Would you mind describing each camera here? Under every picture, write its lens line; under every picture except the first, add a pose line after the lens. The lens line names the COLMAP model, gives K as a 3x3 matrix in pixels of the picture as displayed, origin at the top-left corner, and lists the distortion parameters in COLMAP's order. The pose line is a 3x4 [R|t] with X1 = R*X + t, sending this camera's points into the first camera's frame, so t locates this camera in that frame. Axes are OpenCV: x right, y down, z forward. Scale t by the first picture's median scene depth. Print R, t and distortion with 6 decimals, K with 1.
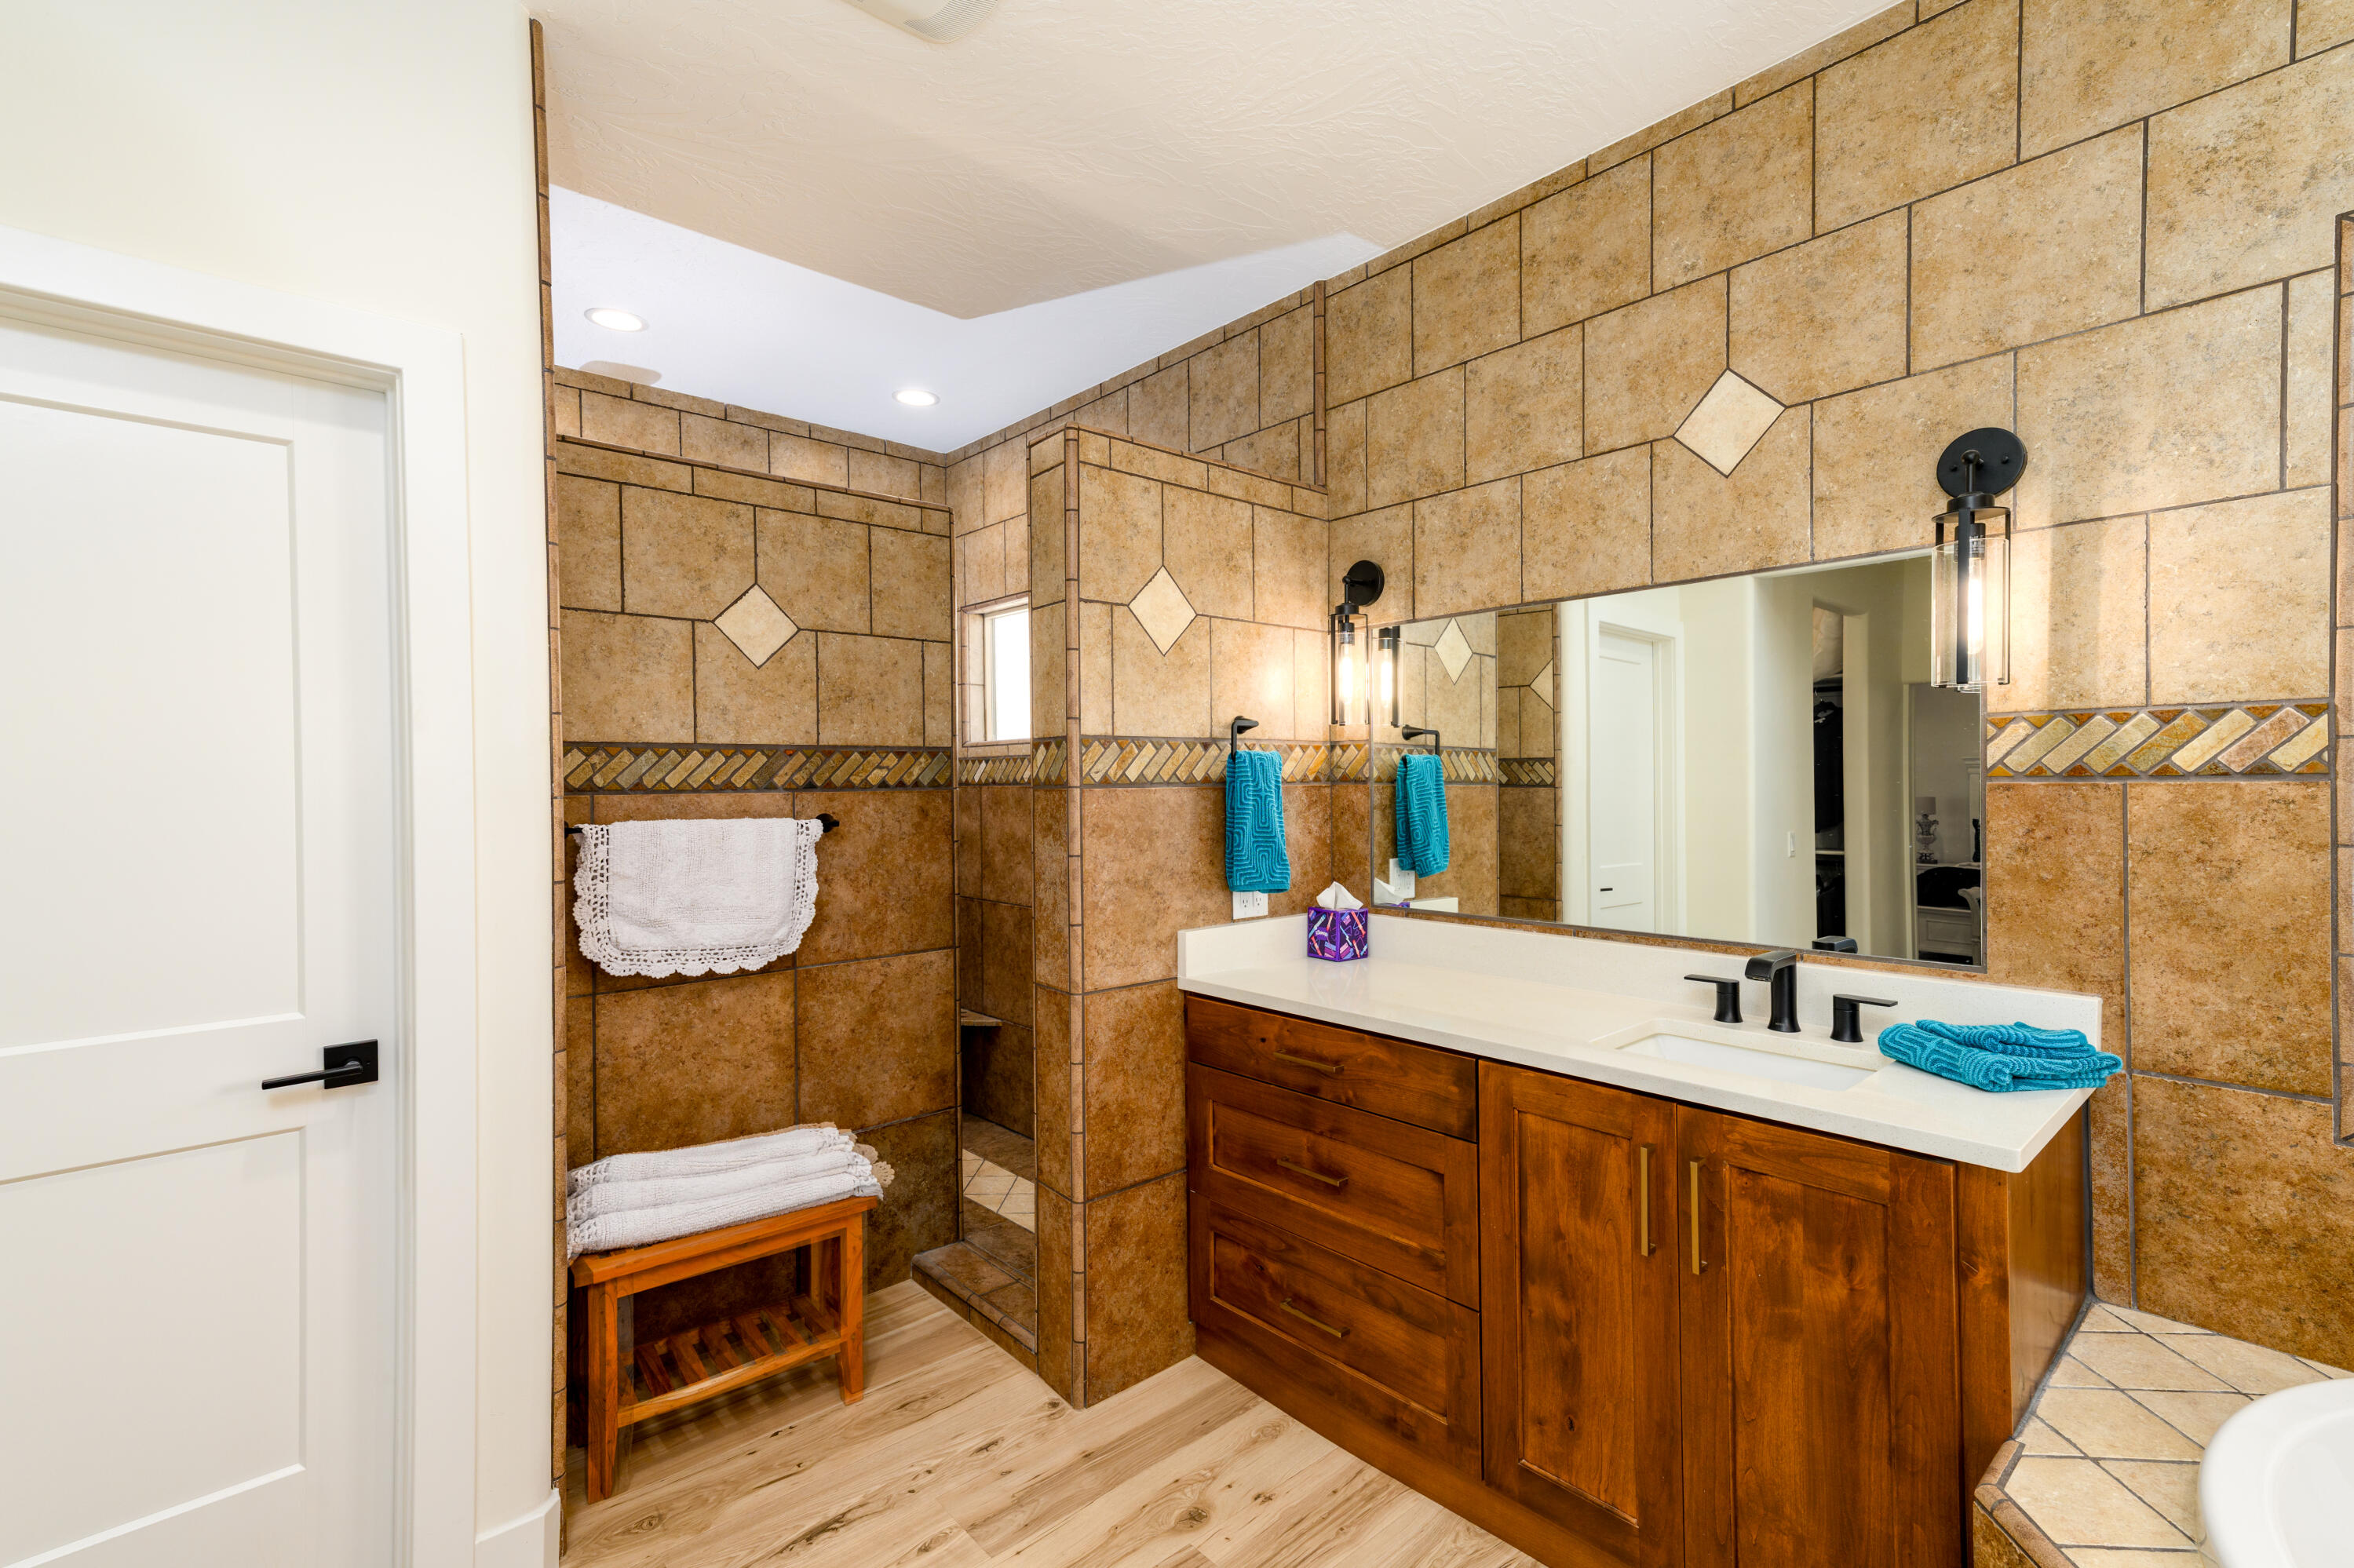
lens RADIAL K [[1033.0, 0, 1173.7], [0, 1033.0, 789.0], [0, 0, 1]] dist [0.019836, 0.000284]
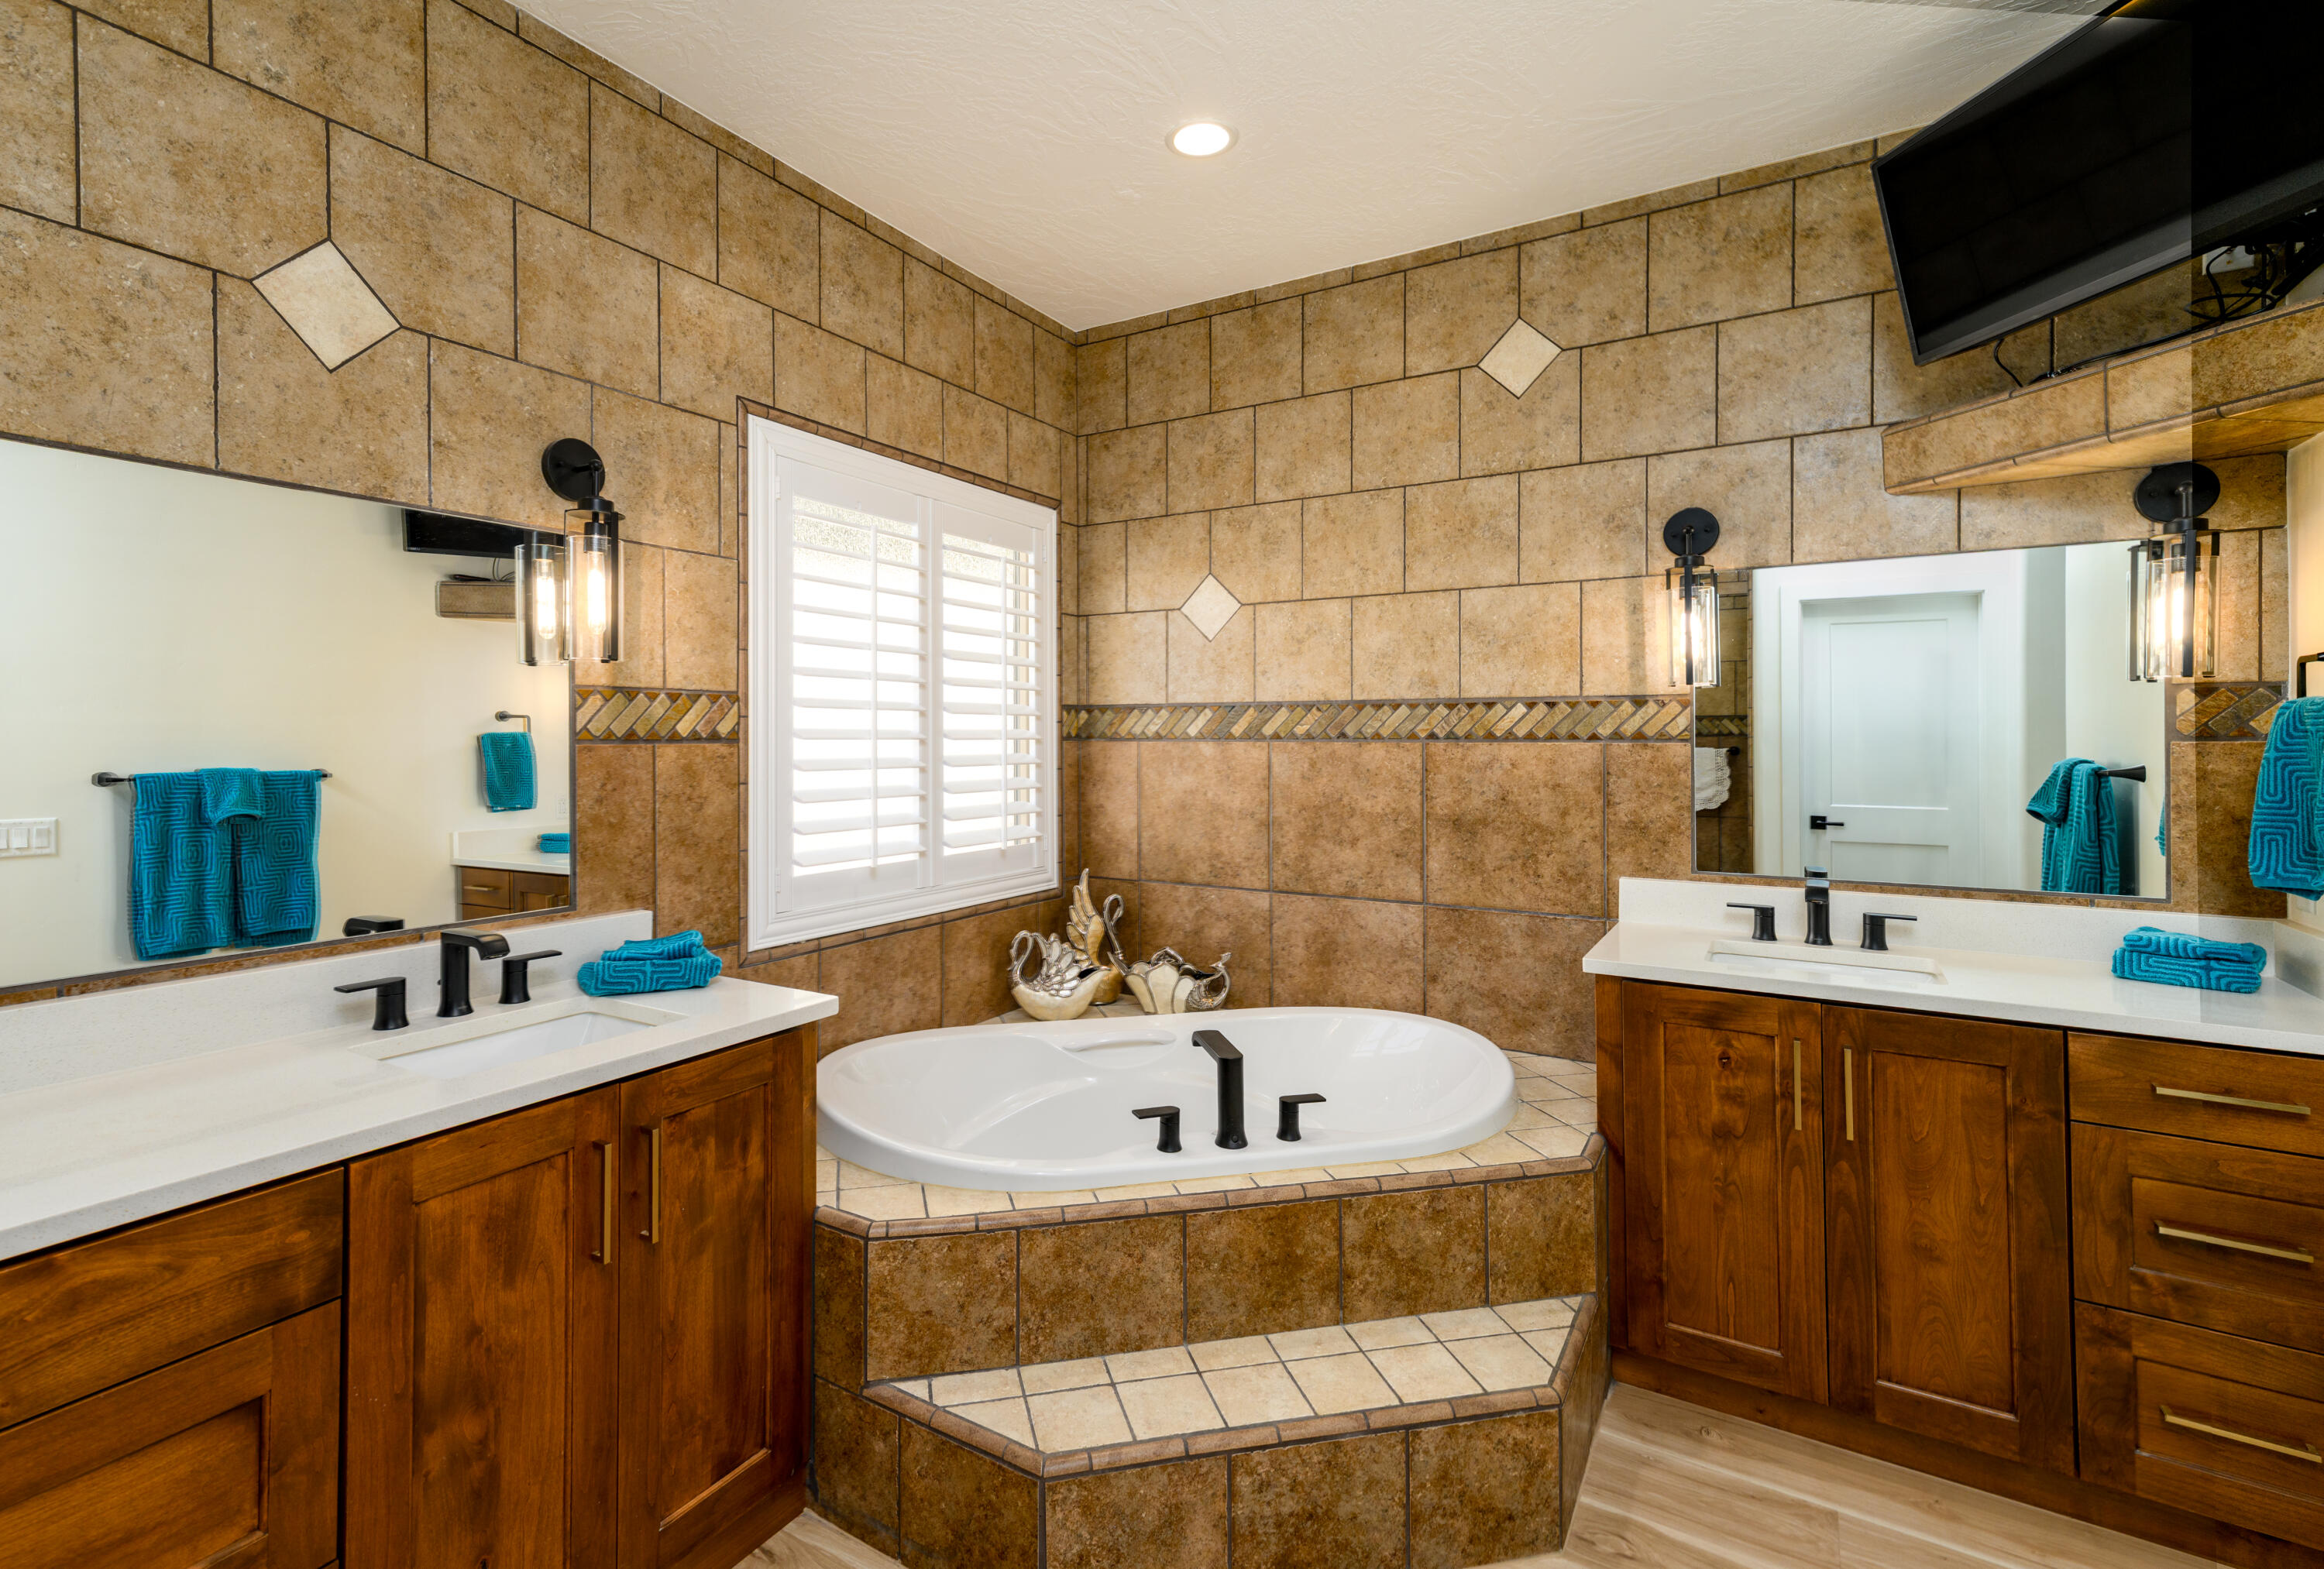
lens RADIAL K [[1019.8, 0, 1159.6], [0, 1019.8, 731.0], [0, 0, 1]] dist [0.019836, 0.000284]
pose [[-0.281509, 0.014758, 0.959445, -0.517092], [0.010466, 0.999869, -0.012309, -0.000896], [-0.959502, 0.006577, -0.281626, 0.733396]]
